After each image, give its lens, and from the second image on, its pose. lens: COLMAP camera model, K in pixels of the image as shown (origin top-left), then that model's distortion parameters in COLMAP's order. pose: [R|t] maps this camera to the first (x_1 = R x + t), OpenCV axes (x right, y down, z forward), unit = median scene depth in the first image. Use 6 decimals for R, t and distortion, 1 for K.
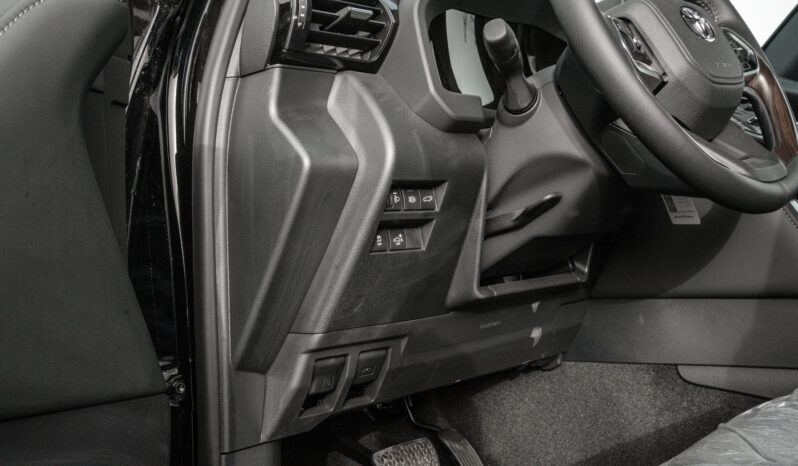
lens RADIAL K [[806.1, 0, 399.6], [0, 806.1, 277.1], [0, 0, 1]] dist [0.003679, -0.002945]
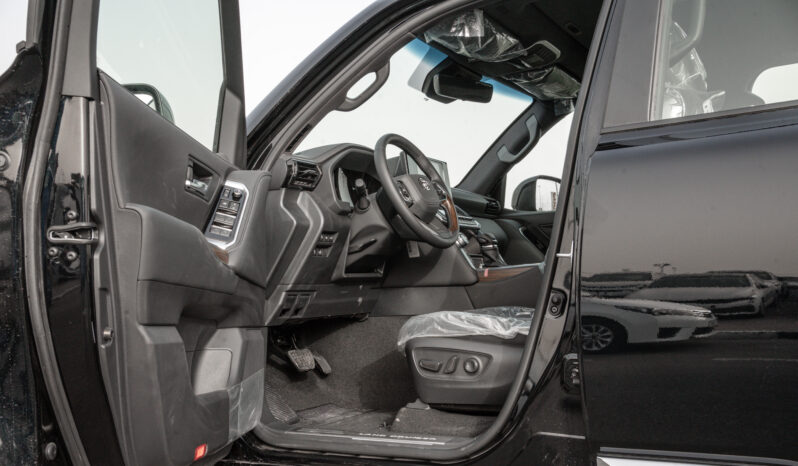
lens RADIAL K [[806.1, 0, 399.6], [0, 806.1, 277.1], [0, 0, 1]] dist [0.003679, -0.002945]
pose [[0.958083, 0.043074, 0.283234, -0.513591], [-0.020980, 0.996527, -0.080584, 0.253106], [-0.285721, 0.071264, 0.955659, -1.691957]]
